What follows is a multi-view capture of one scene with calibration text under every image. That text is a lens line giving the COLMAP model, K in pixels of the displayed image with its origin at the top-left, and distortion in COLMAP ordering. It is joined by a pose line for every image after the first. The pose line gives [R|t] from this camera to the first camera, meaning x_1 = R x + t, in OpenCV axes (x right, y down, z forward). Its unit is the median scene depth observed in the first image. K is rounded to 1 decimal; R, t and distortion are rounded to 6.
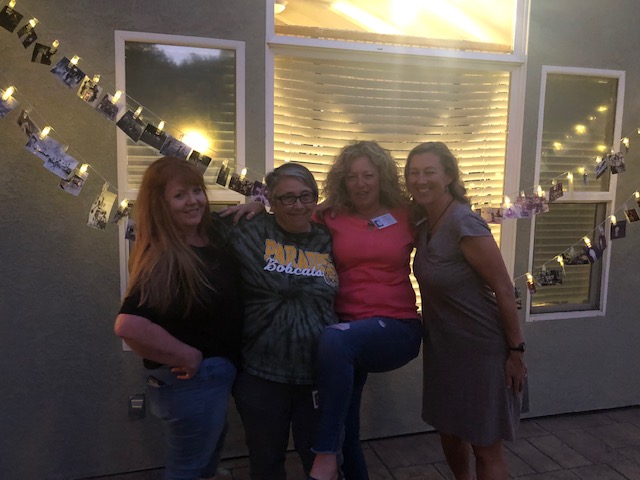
lens RADIAL K [[565.9, 0, 320.0], [0, 565.9, 240.0], [0, 0, 1]] dist [0.046931, -0.000367]
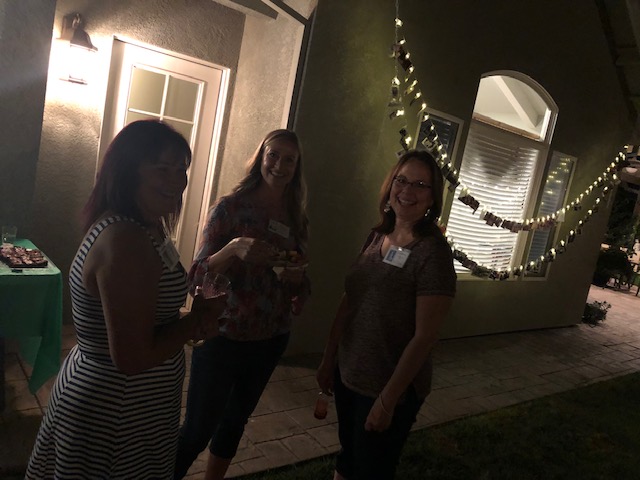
lens RADIAL K [[538.4, 0, 320.0], [0, 538.4, 240.0], [0, 0, 1]] dist [-0.003332, -0.001609]
pose [[0.912691, 0.099098, 0.396453, -1.039344], [-0.123227, 0.991733, 0.035792, 0.029502], [-0.389629, -0.081521, 0.917357, -0.400700]]
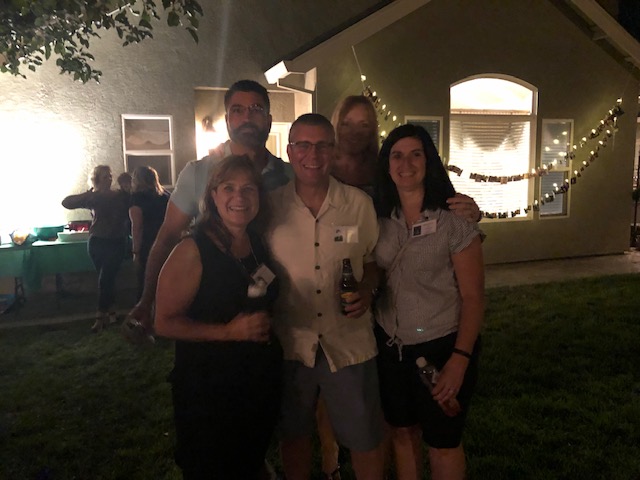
lens RADIAL K [[538.4, 0, 320.0], [0, 538.4, 240.0], [0, 0, 1]] dist [-0.003332, -0.001609]
pose [[0.998778, -0.036541, 0.033273, -0.726653], [0.035973, 0.999199, 0.017523, 0.165325], [-0.033887, -0.016305, 0.999293, -1.421708]]
